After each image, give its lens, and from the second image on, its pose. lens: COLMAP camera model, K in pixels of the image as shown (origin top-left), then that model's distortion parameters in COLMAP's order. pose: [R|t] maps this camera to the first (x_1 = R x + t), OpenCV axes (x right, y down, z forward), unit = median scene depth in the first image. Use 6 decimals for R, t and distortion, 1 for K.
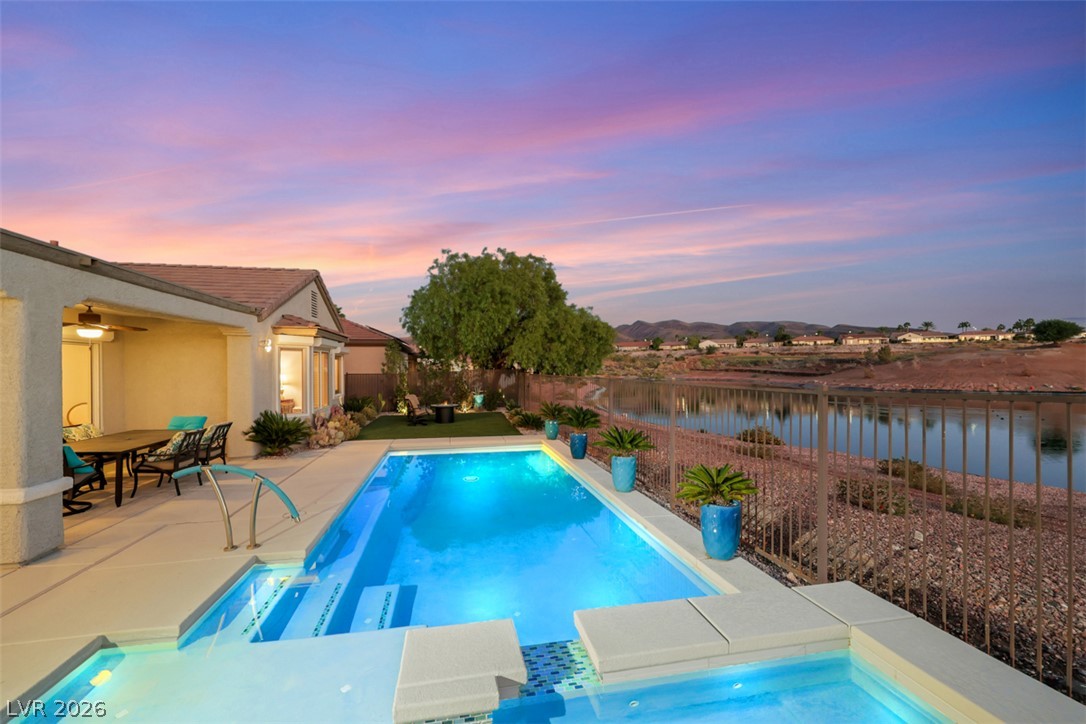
lens RADIAL K [[451.9, 0, 540.4], [0, 451.9, 372.4], [0, 0, 1]] dist [-0.000816, -0.000136]
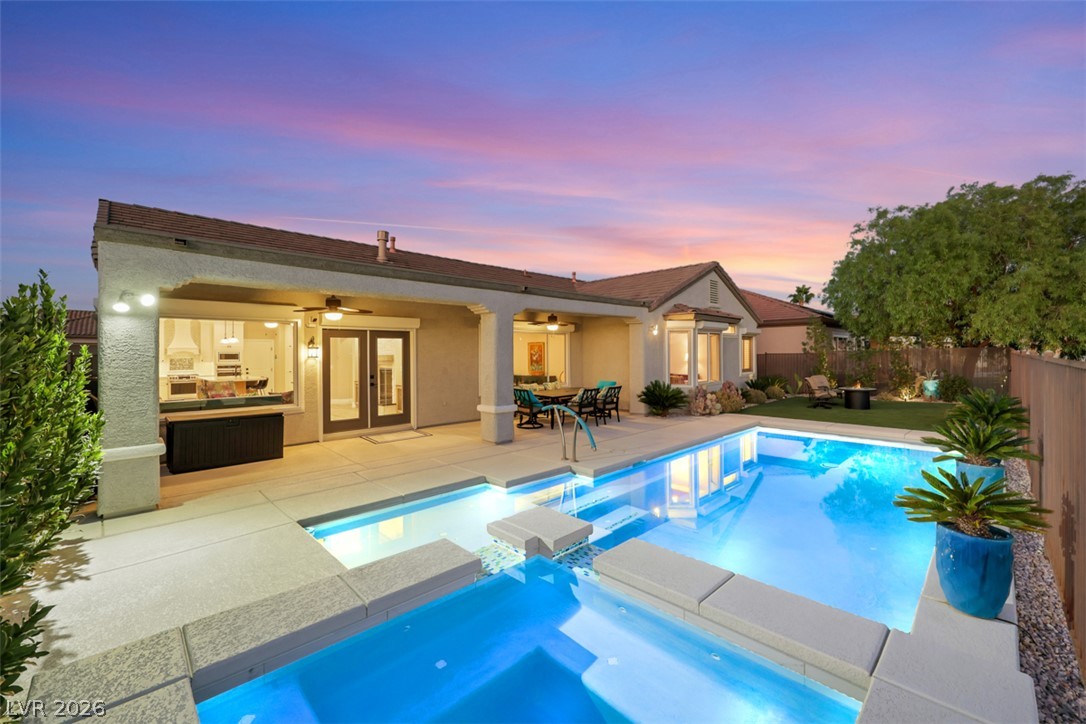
lens RADIAL K [[441.2, 0, 543.7], [0, 441.2, 359.2], [0, 0, 1]] dist [-0.001645, -0.000160]
pose [[0.546824, 0.007742, -0.837211, 0.212509], [0.000271, 0.999956, 0.009424, 0.009463], [0.837247, -0.005380, 0.546798, 0.034998]]
